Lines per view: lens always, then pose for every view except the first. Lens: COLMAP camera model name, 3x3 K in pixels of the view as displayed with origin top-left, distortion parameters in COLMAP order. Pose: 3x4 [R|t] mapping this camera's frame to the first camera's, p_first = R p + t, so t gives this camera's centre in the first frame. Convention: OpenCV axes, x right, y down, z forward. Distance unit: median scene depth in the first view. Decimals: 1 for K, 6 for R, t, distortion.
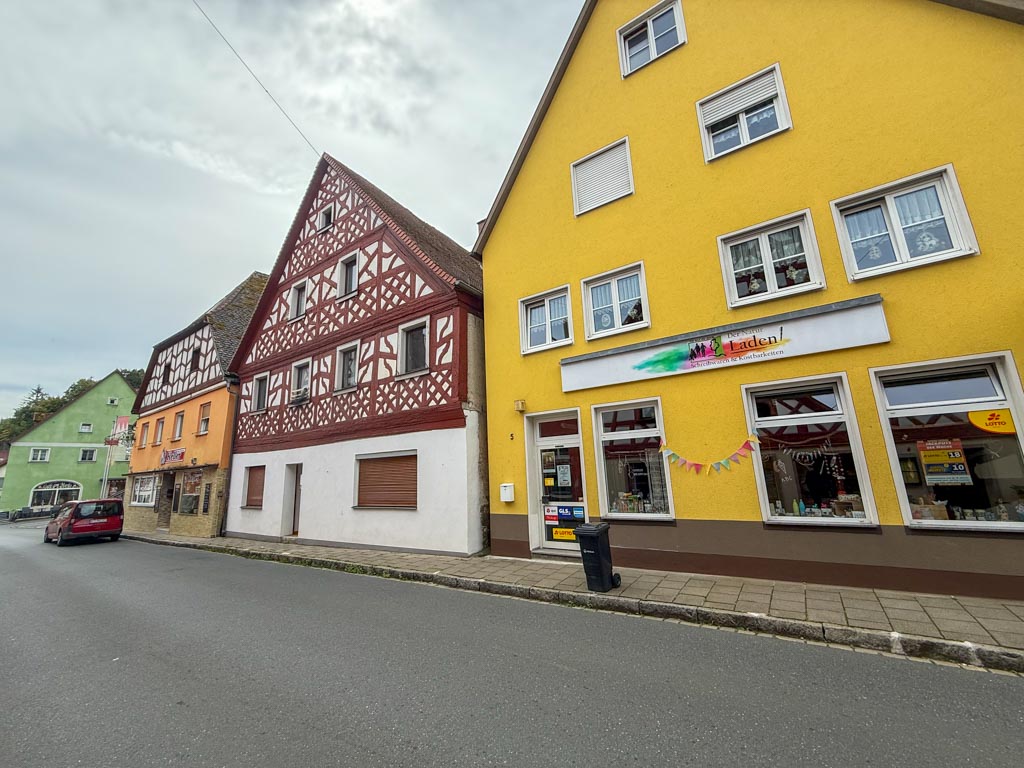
lens RADIAL K [[404.4, 0, 512.0], [0, 404.4, 384.0], [0, 0, 1]] dist [-0.000326, -0.000074]
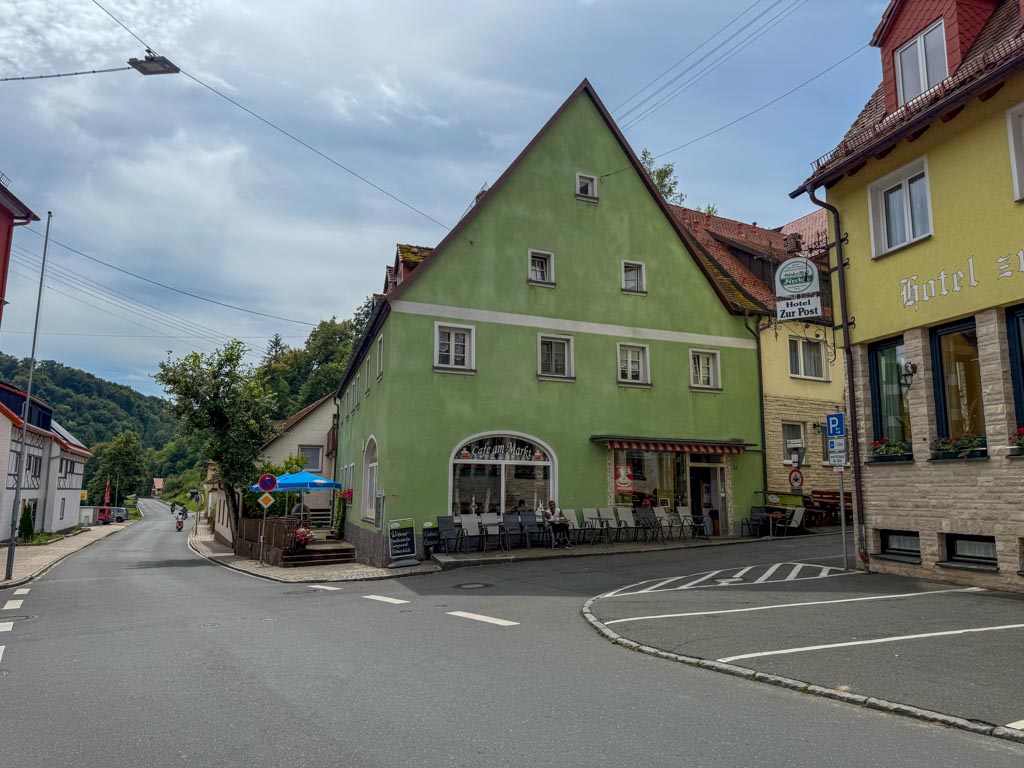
lens RADIAL K [[726.9, 0, 512.0], [0, 726.9, 384.0], [0, 0, 1]] dist [-0.005941, -0.004694]
pose [[0.863048, -0.026386, -0.504433, -0.832101], [0.062360, 0.996561, 0.054564, 0.170566], [0.501258, -0.078547, 0.861725, 0.535639]]
